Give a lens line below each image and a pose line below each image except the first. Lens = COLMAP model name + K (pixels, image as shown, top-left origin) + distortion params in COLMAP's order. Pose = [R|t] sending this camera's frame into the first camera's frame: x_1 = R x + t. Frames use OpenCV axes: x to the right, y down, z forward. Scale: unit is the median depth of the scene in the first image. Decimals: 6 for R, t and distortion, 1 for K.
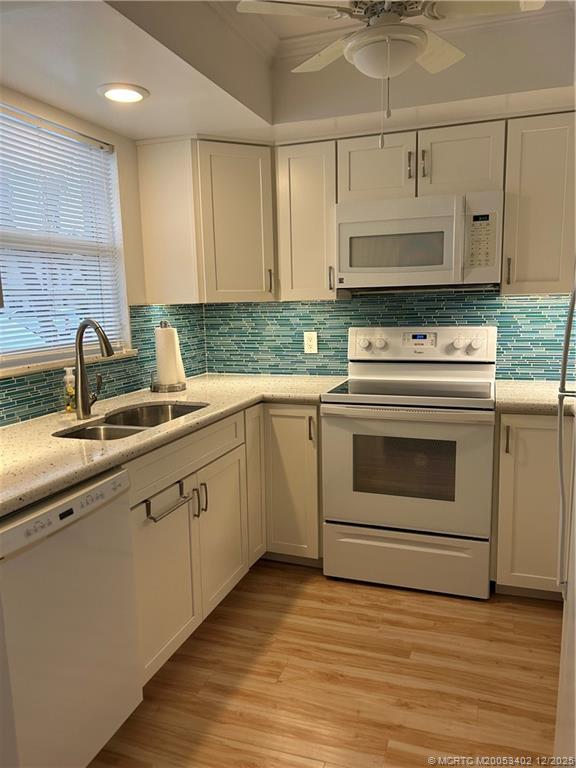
lens RADIAL K [[580.0, 0, 289.2], [0, 580.0, 384.3], [0, 0, 1]] dist [0.052472, -0.053017]
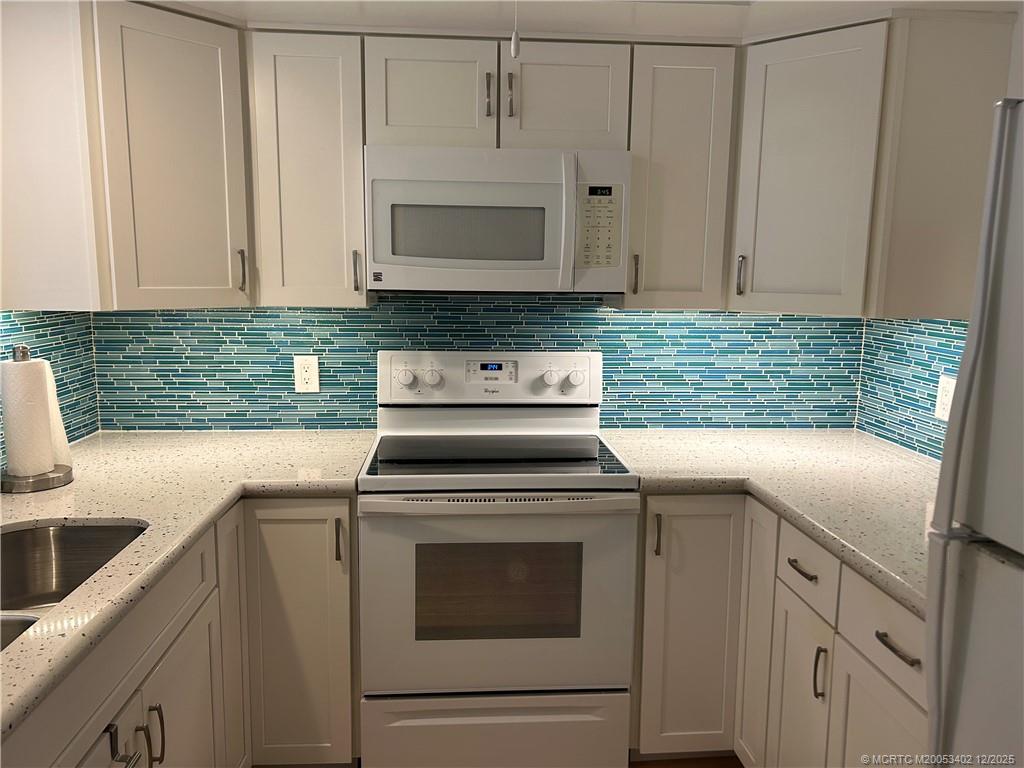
lens RADIAL K [[773.4, 0, 514.3], [0, 773.4, 387.4], [0, 0, 1]] dist [0.052472, -0.053017]
pose [[0.915187, -0.025795, 0.402204, -0.100956], [0.025422, 0.999657, 0.006265, -0.068249], [-0.402228, 0.004492, 0.915529, 0.229421]]
